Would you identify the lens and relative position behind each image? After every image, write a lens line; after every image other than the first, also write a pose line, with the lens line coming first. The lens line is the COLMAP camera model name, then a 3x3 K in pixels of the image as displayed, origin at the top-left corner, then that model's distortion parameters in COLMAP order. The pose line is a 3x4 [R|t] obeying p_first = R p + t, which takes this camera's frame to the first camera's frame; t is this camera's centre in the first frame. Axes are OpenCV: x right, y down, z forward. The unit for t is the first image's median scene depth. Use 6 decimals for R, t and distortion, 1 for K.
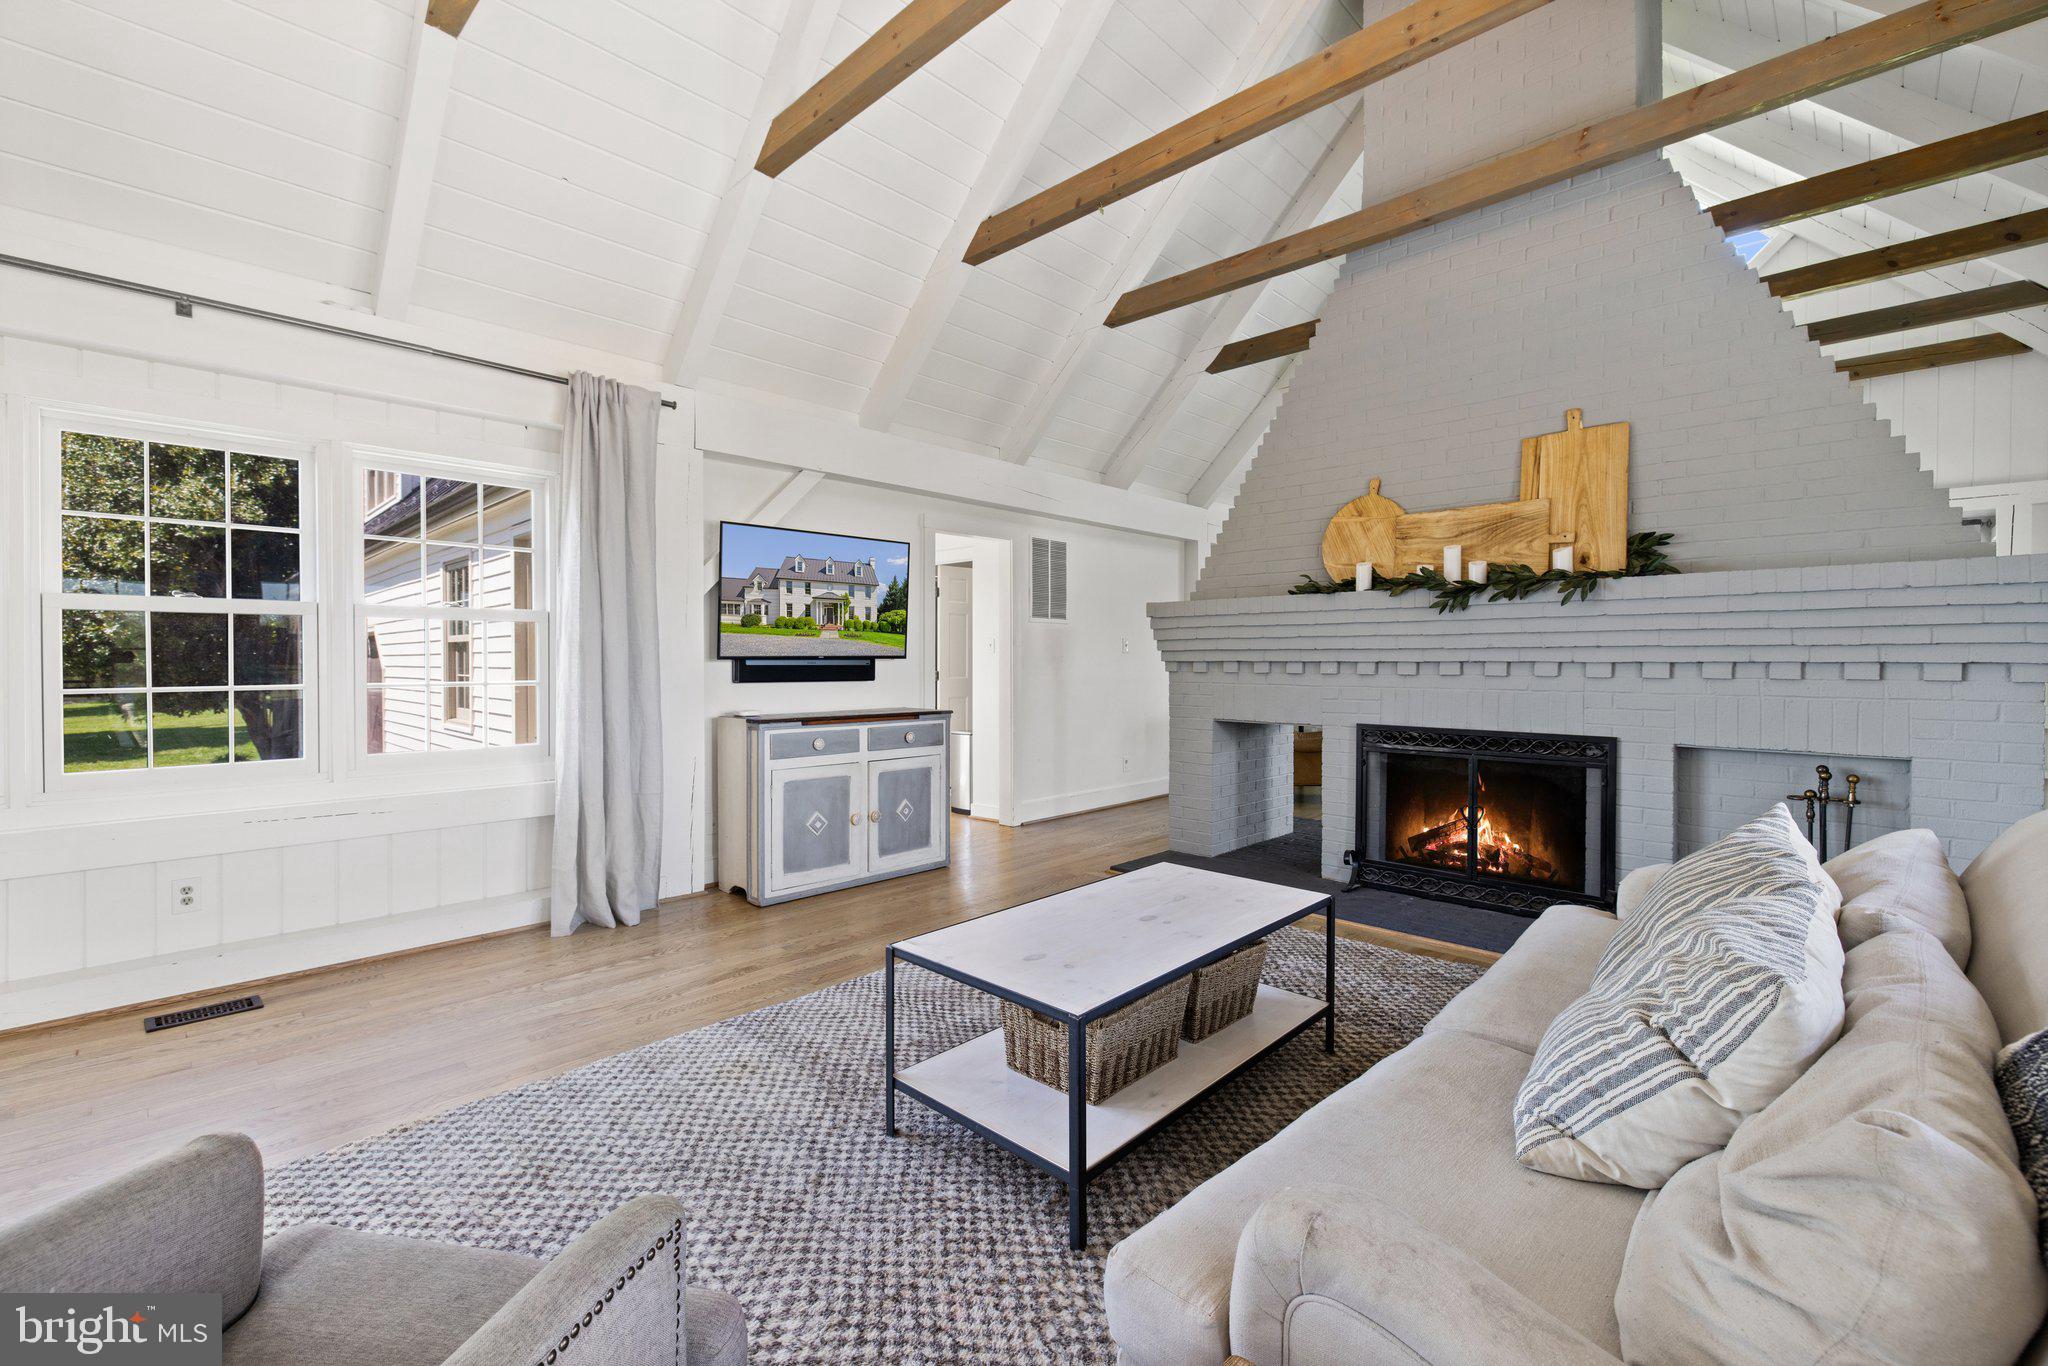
lens RADIAL K [[853.0, 0, 1022.1], [0, 853.0, 693.4], [0, 0, 1]] dist [0.000607, 0.000273]
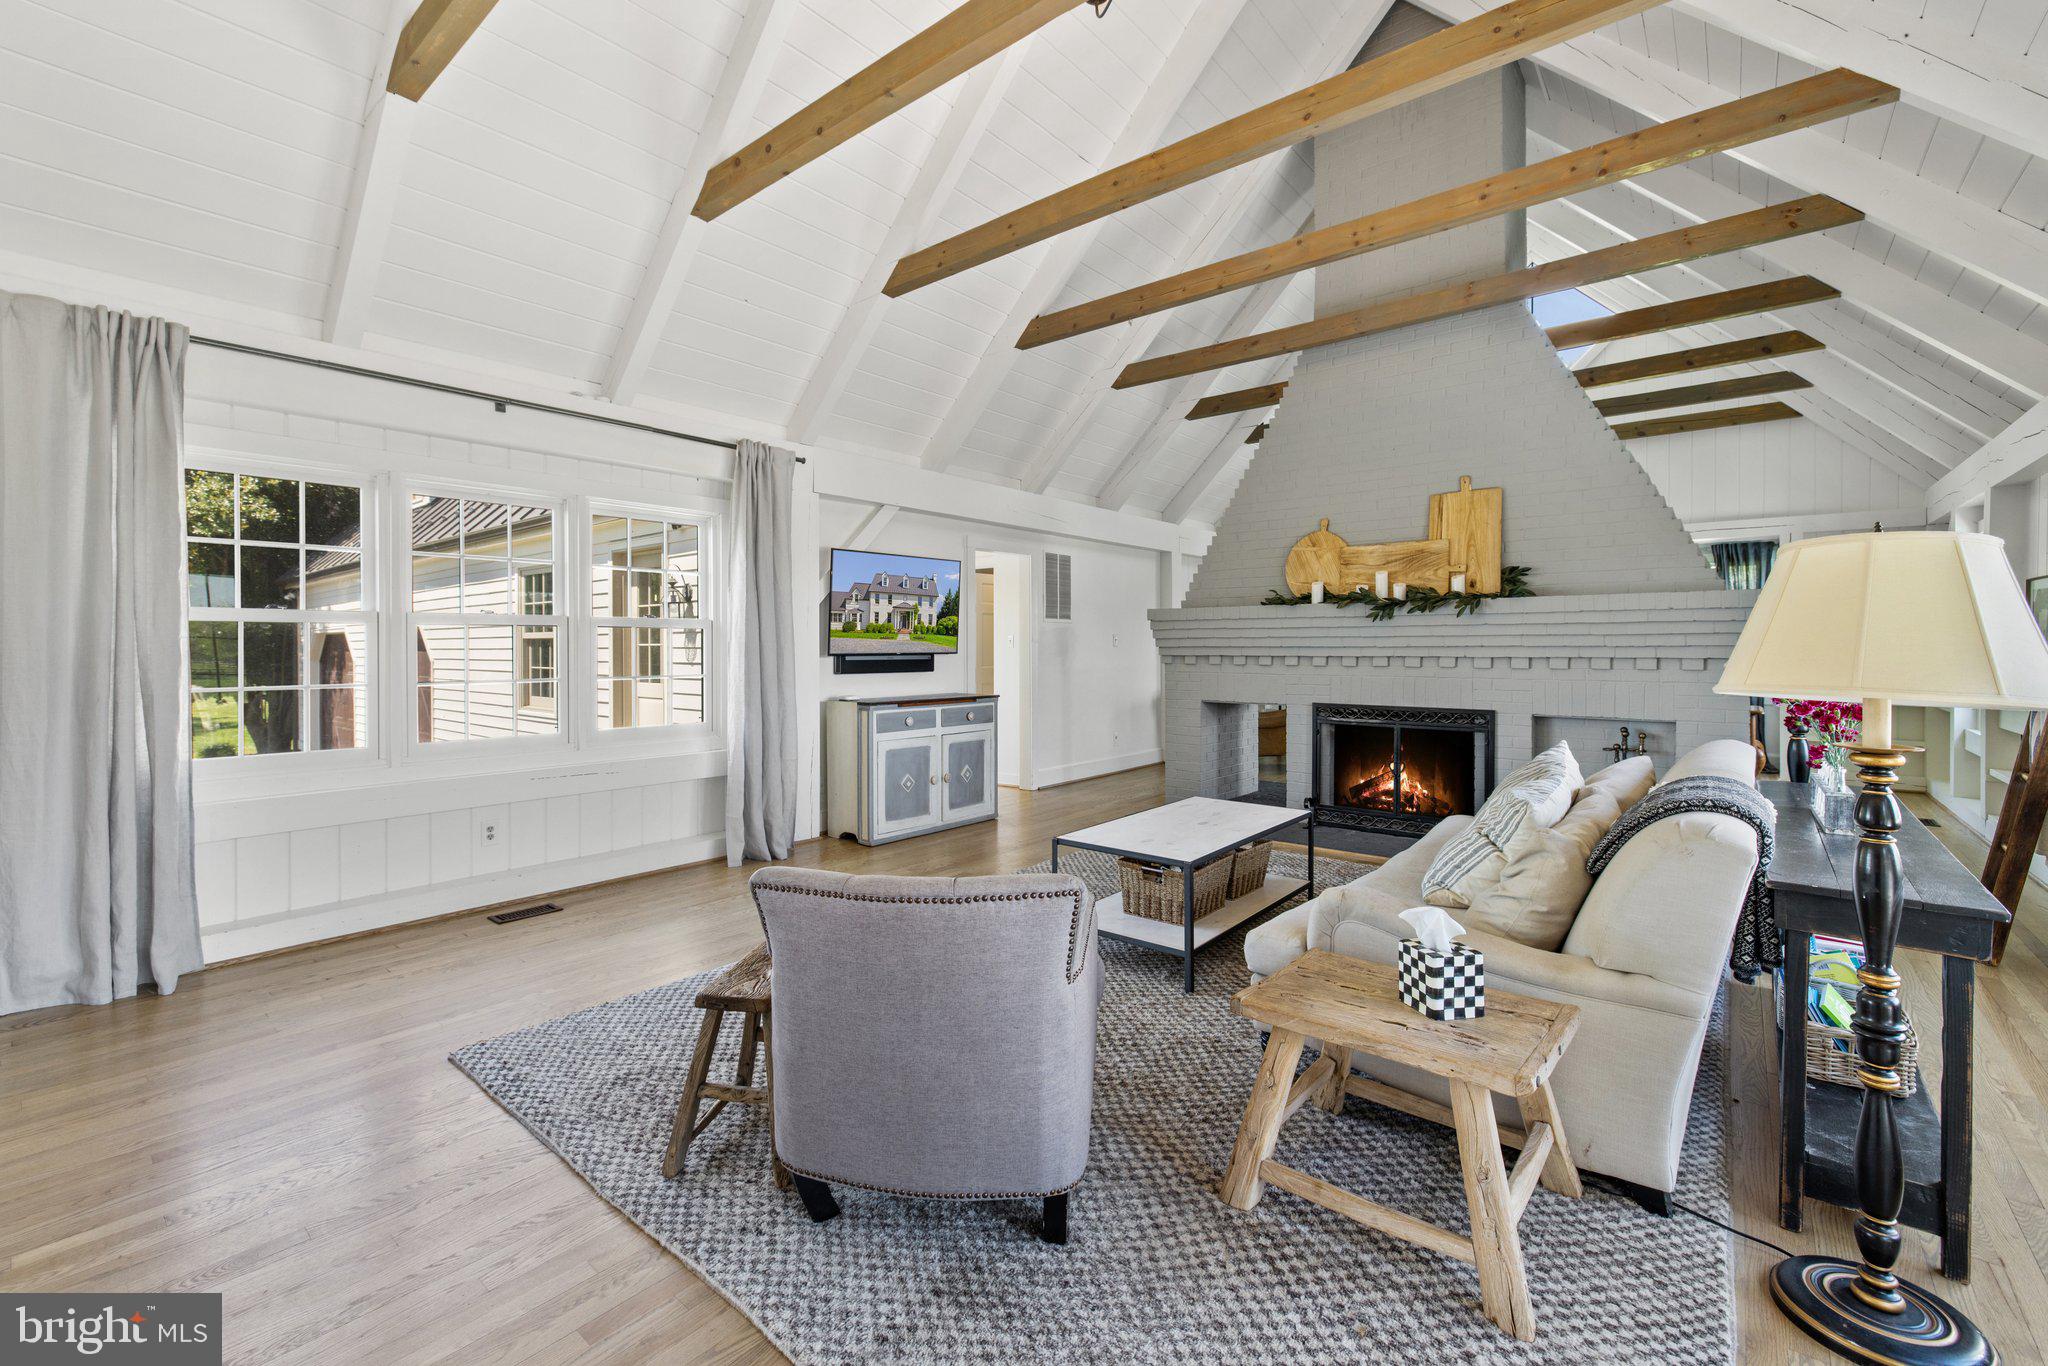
lens RADIAL K [[853.0, 0, 1024.2], [0, 853.0, 681.0], [0, 0, 1]] dist [0.000607, 0.000273]
pose [[0.996825, -0.005325, 0.079444, -0.178173], [0.005259, 0.999986, 0.001040, -0.002560], [-0.079448, -0.000619, 0.996839, -0.321102]]
